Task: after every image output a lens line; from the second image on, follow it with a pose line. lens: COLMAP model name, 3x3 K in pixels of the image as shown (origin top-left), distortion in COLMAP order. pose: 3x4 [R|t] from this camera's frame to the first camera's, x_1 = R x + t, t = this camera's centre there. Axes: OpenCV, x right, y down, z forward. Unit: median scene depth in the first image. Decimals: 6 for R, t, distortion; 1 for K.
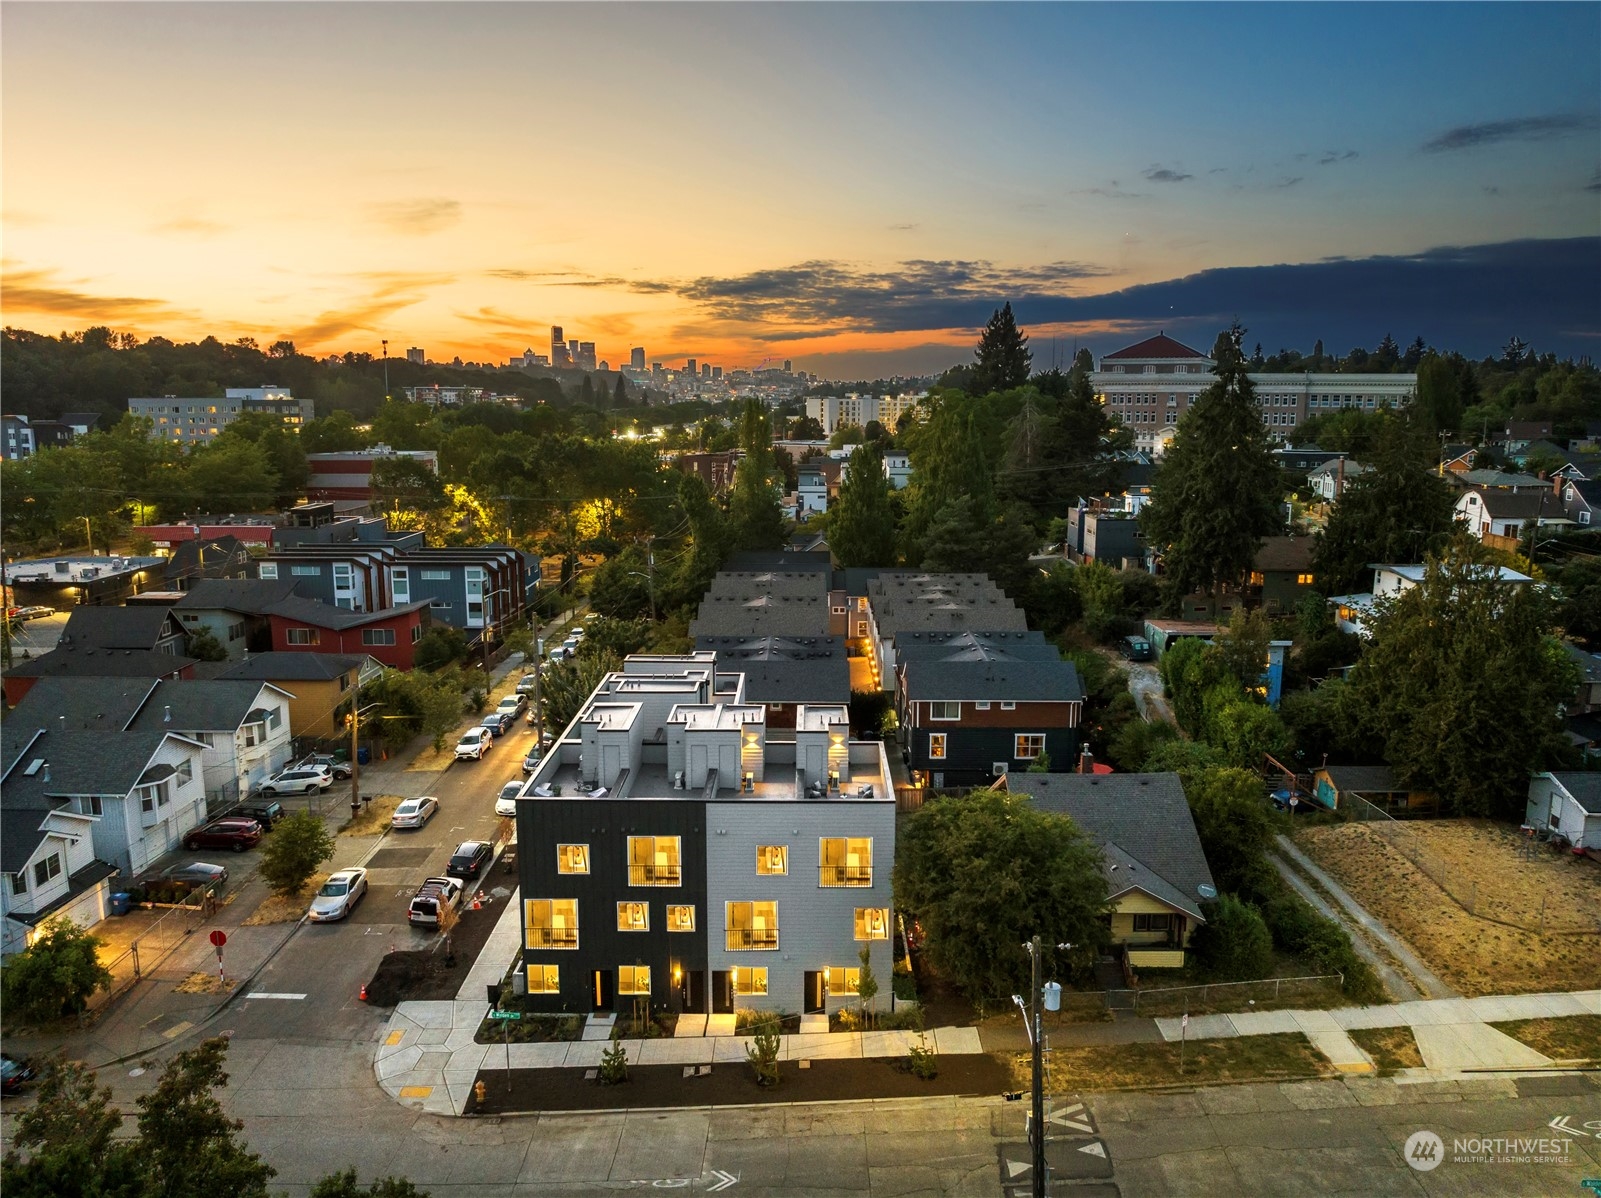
lens RADIAL K [[1080.0, 0, 800.5], [0, 1080.0, 599.0], [0, 0, 1]] dist [-0.034331, -0.000834]
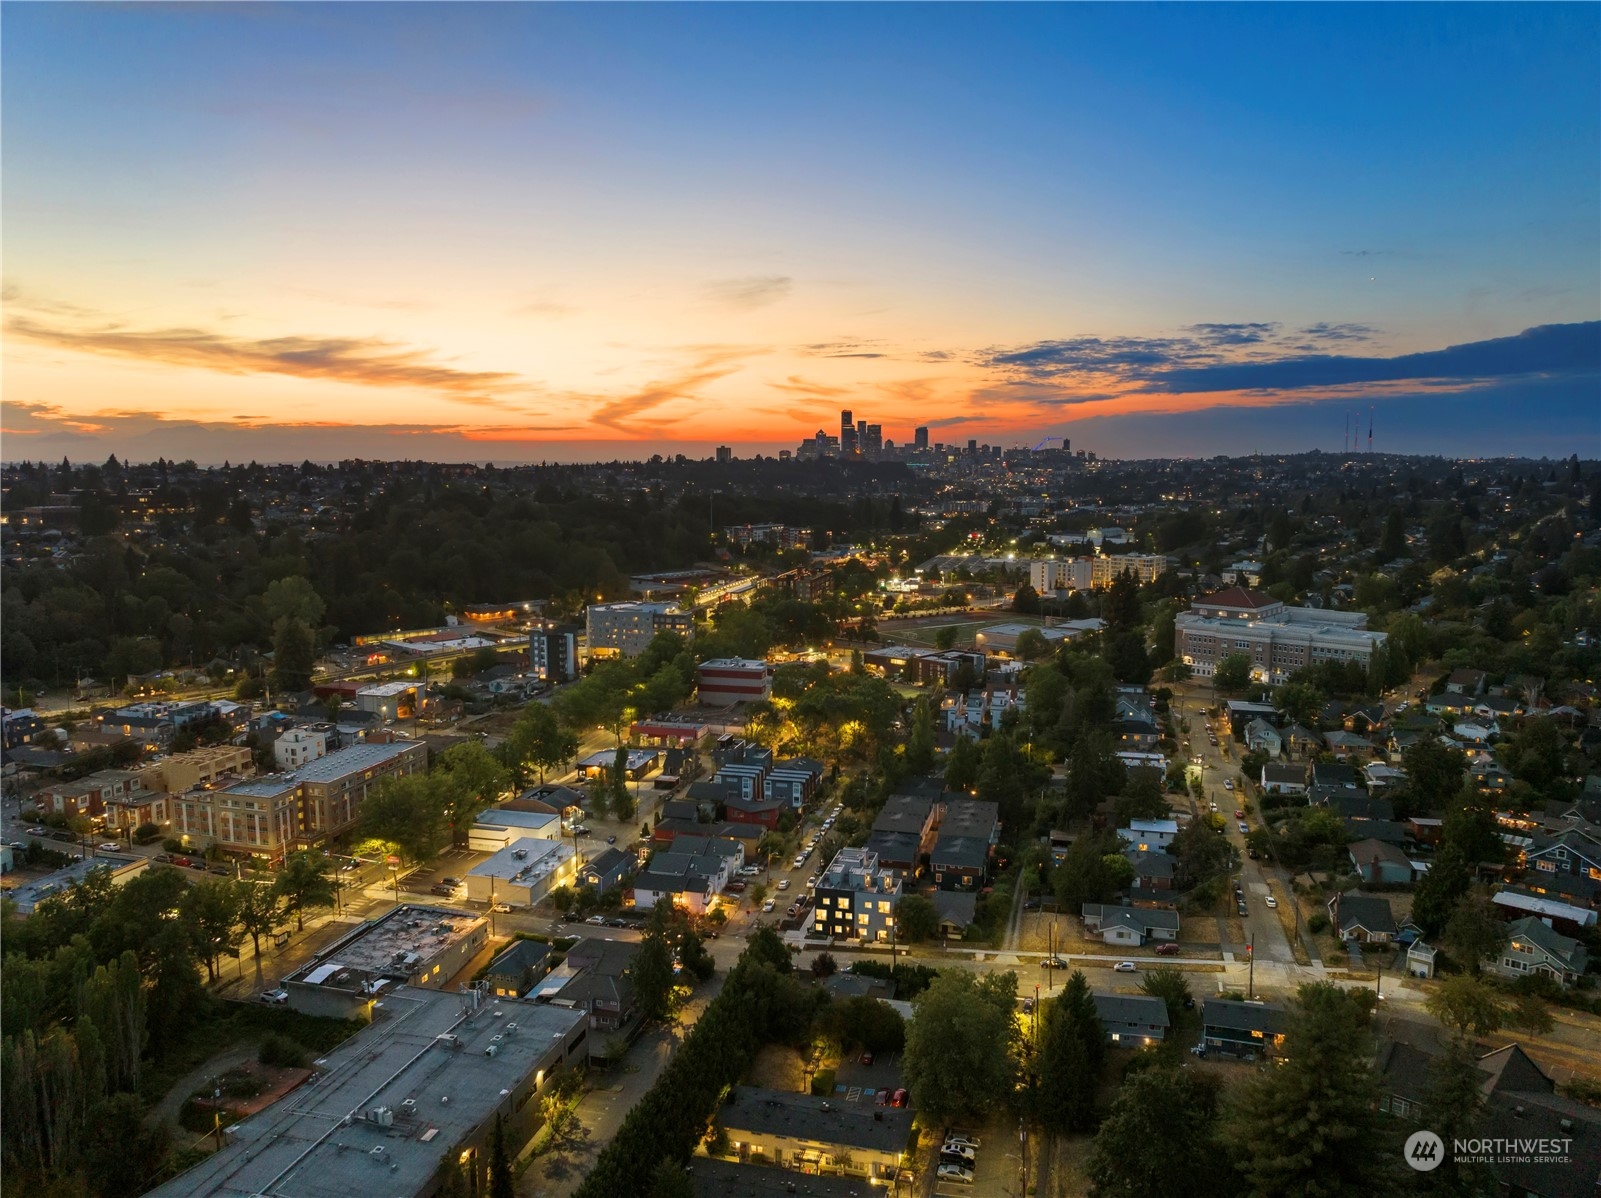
lens RADIAL K [[1080.0, 0, 800.5], [0, 1080.0, 599.0], [0, 0, 1]] dist [-0.034331, -0.000834]
pose [[0.966315, 0.023358, -0.256301, 0.629565], [-0.037569, 0.998008, -0.050691, -0.612821], [0.254607, 0.058612, 0.965267, -2.685560]]
